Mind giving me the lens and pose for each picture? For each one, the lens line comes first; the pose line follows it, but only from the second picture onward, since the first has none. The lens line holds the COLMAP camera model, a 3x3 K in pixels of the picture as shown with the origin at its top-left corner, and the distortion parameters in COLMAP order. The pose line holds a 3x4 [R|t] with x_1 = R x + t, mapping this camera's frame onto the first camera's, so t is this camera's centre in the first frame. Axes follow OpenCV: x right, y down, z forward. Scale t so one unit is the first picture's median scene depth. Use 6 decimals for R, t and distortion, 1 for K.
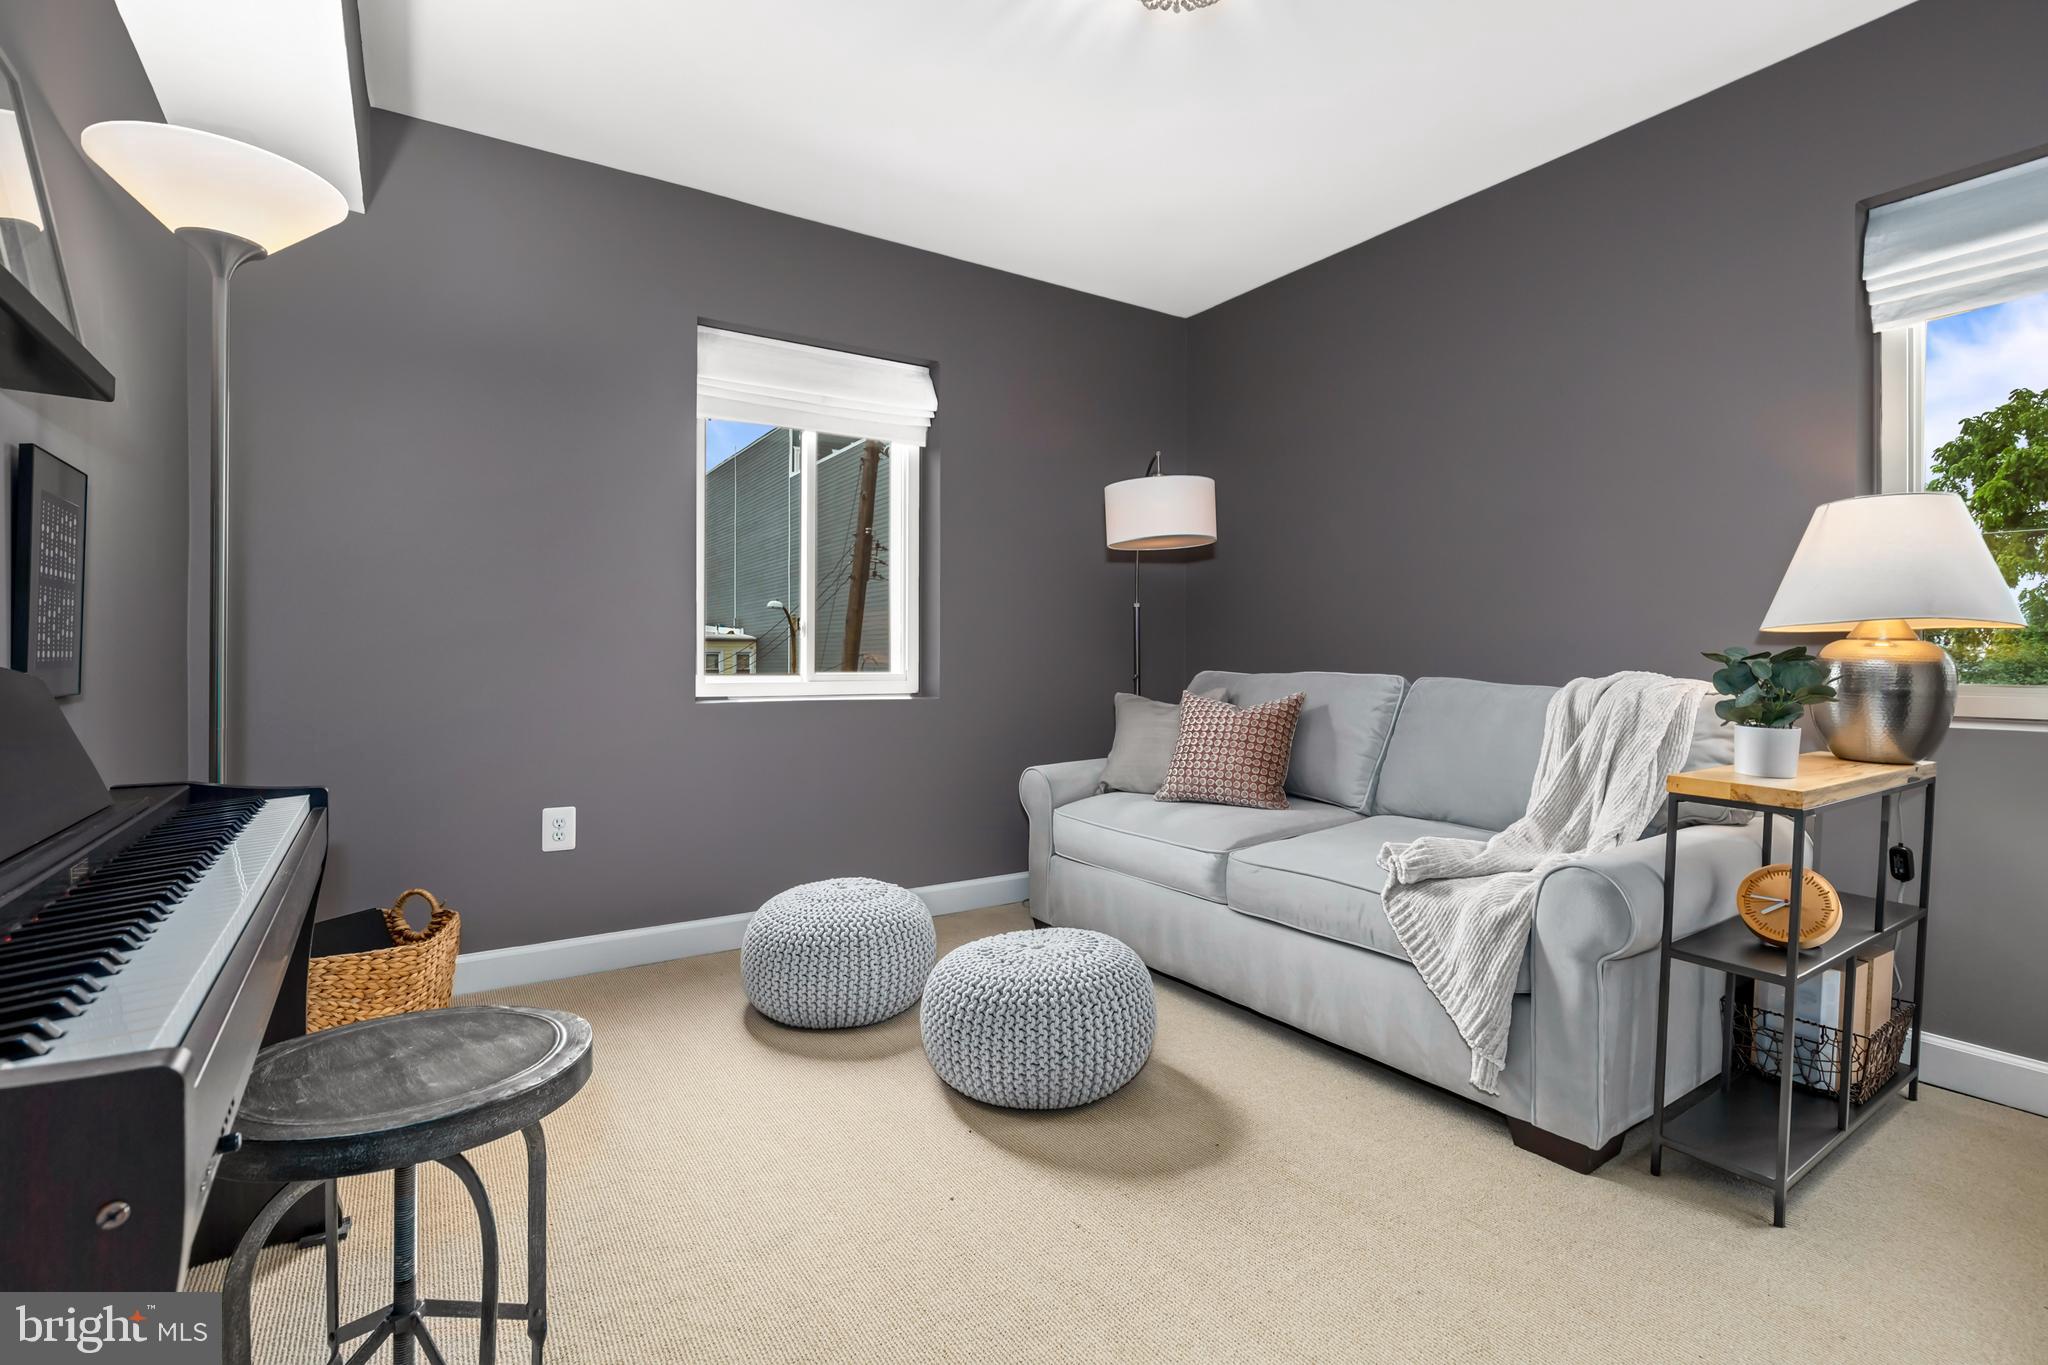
lens RADIAL K [[911.4, 0, 1001.7], [0, 911.4, 679.4], [0, 0, 1]] dist [-0.000168, 0.000006]
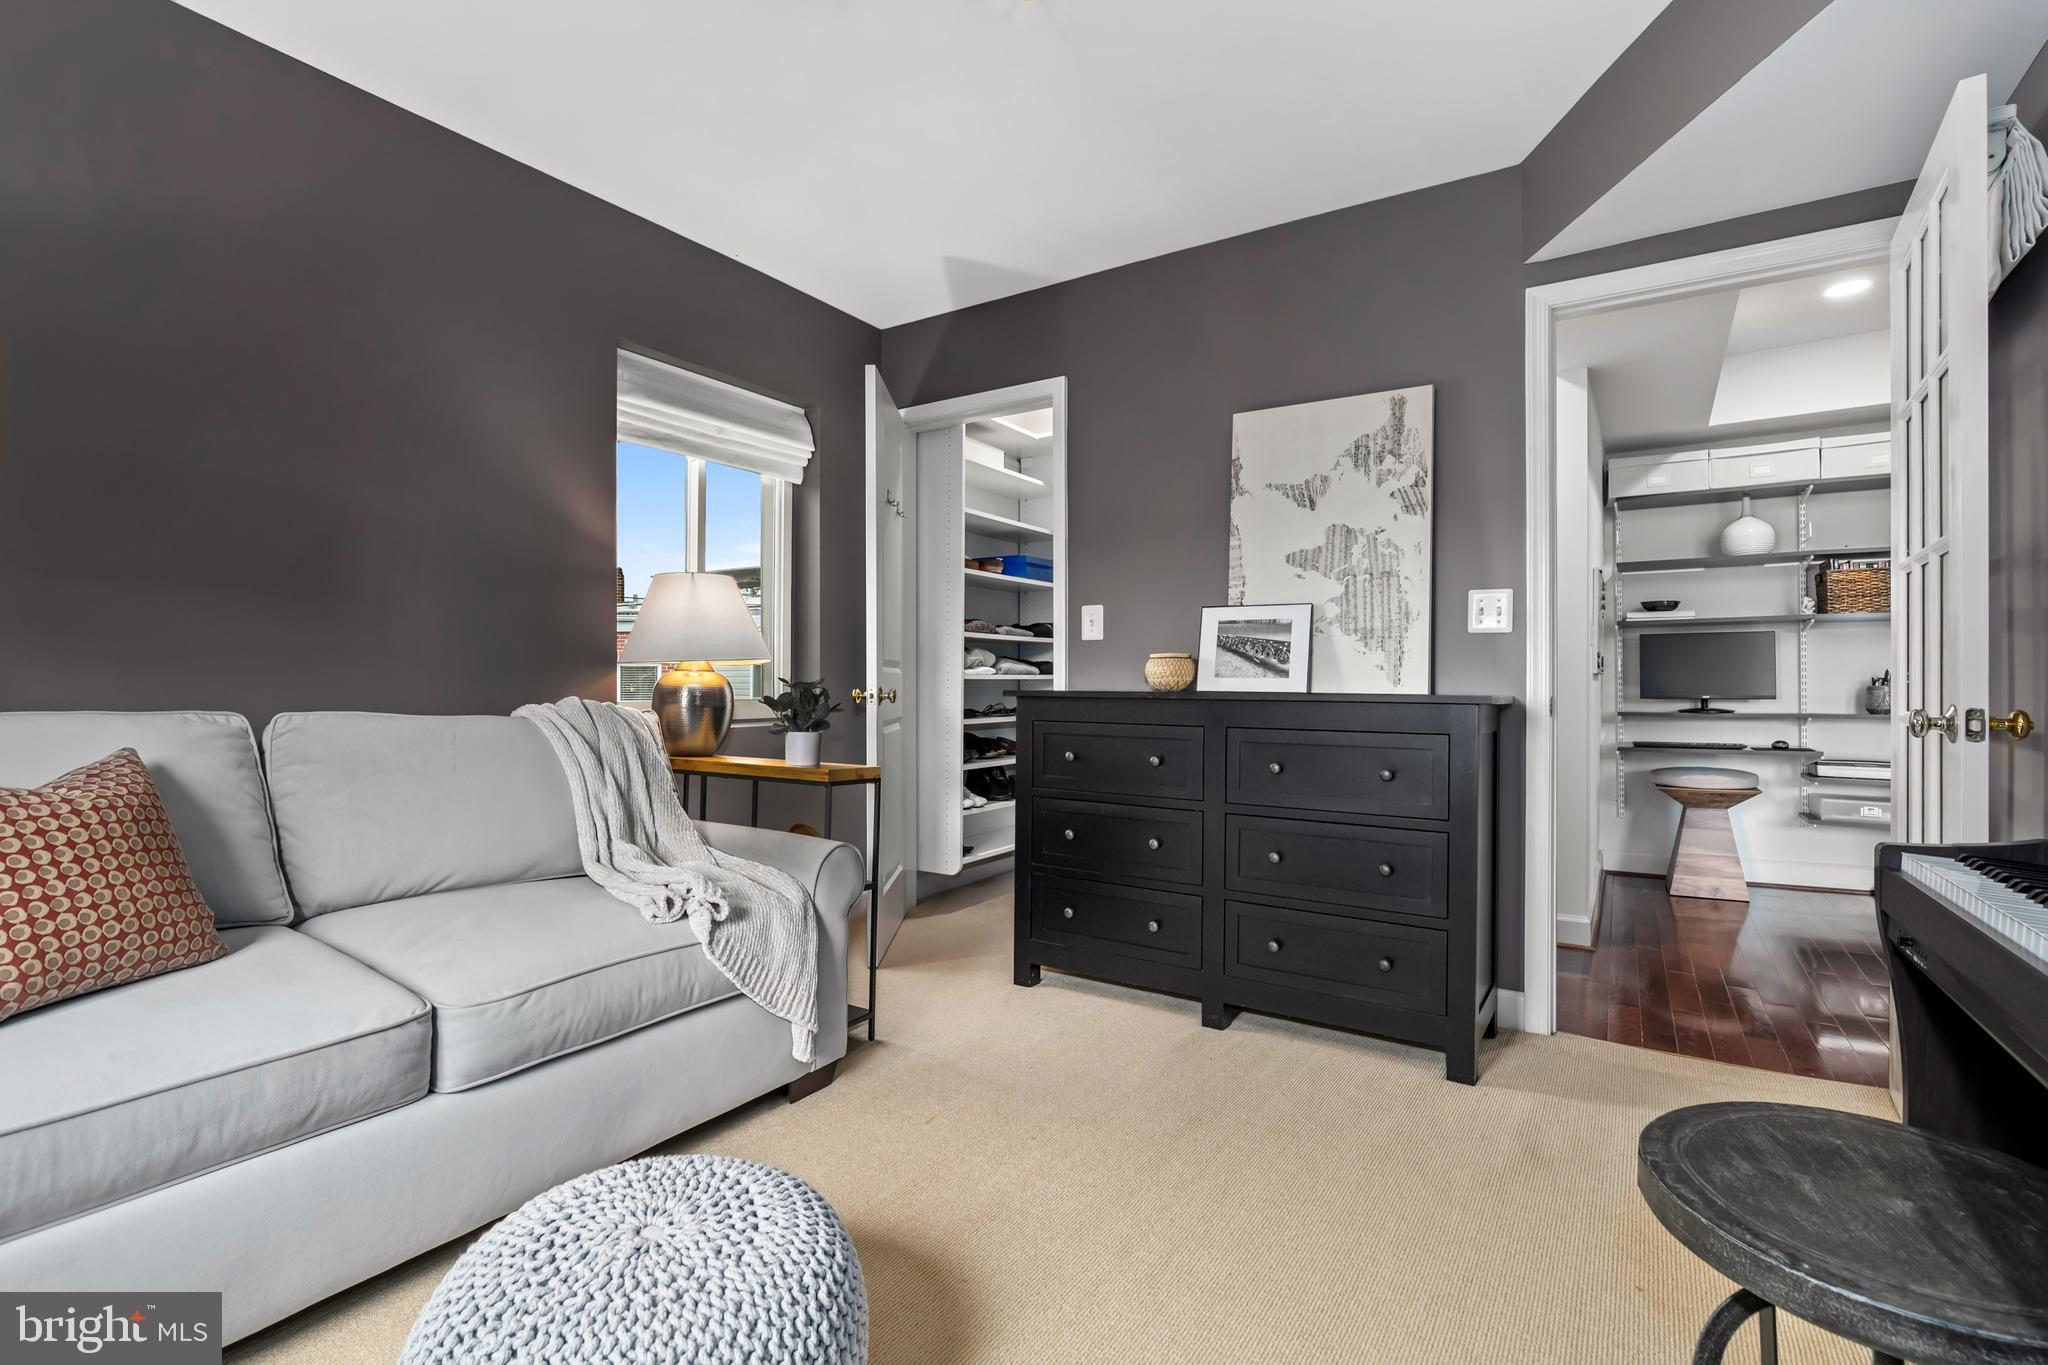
lens RADIAL K [[957.7, 0, 1002.3], [0, 957.7, 682.5], [0, 0, 1]] dist [-0.005909, -0.000251]
pose [[-0.401997, -0.002850, 0.915637, -0.607148], [0.015360, 0.999833, 0.009856, -0.034744], [-0.915512, 0.018026, -0.401886, 1.124663]]
